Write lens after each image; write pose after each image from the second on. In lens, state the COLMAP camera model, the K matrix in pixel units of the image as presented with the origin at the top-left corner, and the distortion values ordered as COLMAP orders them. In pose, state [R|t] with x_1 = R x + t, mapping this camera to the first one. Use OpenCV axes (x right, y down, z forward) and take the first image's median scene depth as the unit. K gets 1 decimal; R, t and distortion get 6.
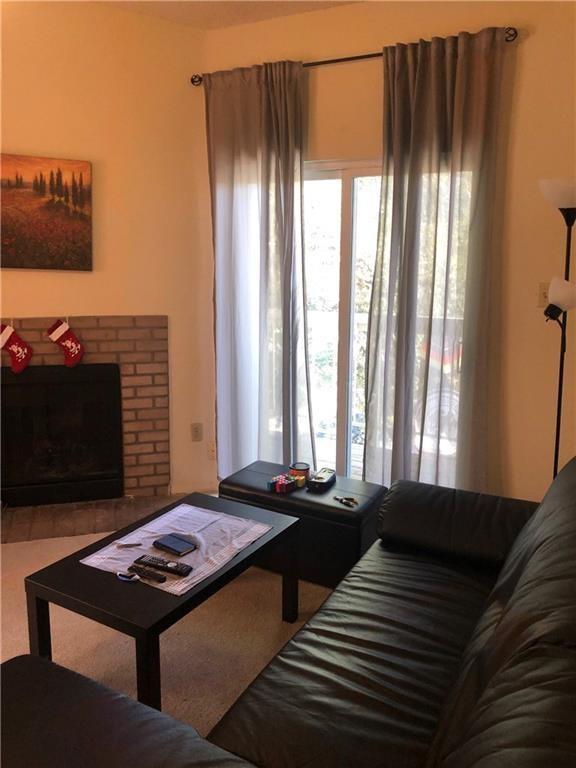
lens RADIAL K [[641.2, 0, 285.6], [0, 641.2, 378.7], [0, 0, 1]] dist [0.005648, 0.015871]
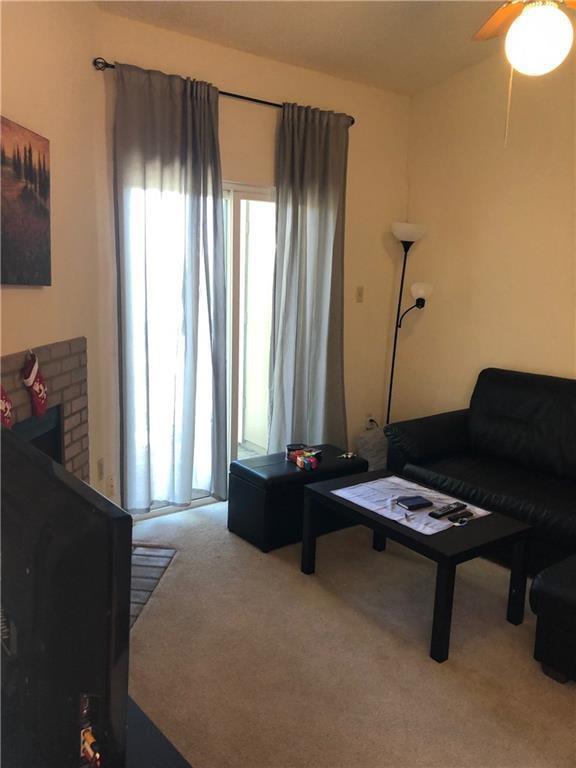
lens RADIAL K [[641.2, 0, 286.9], [0, 641.2, 377.4], [0, 0, 1]] dist [0.005648, 0.015871]
pose [[0.382177, -0.155467, 0.910918, -0.926436], [0.154965, 0.982569, 0.102680, -0.100357], [-0.911003, 0.101919, 0.399607, 0.477442]]
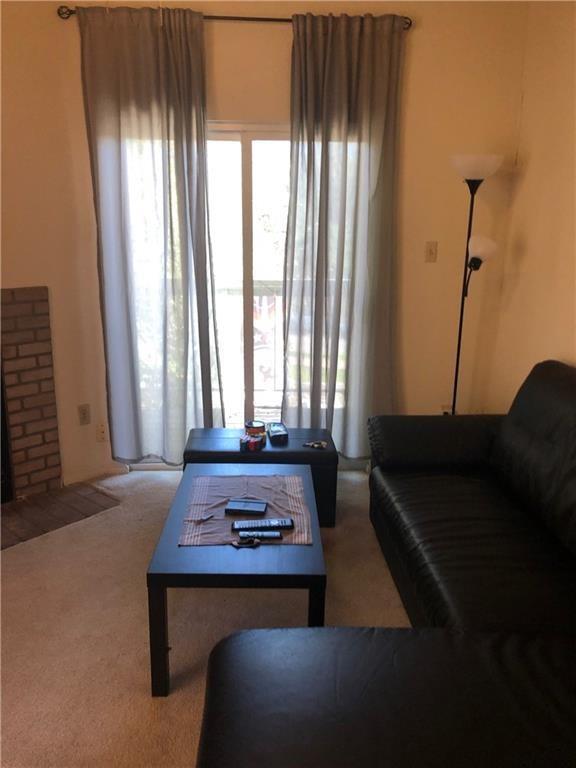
lens RADIAL K [[641.2, 0, 285.4], [0, 641.2, 398.7], [0, 0, 1]] dist [0.005648, 0.015871]
pose [[0.849679, -0.134801, 0.509779, -0.411506], [0.097007, 0.990231, 0.100160, -0.003144], [-0.518301, -0.035652, 0.854455, 0.079920]]
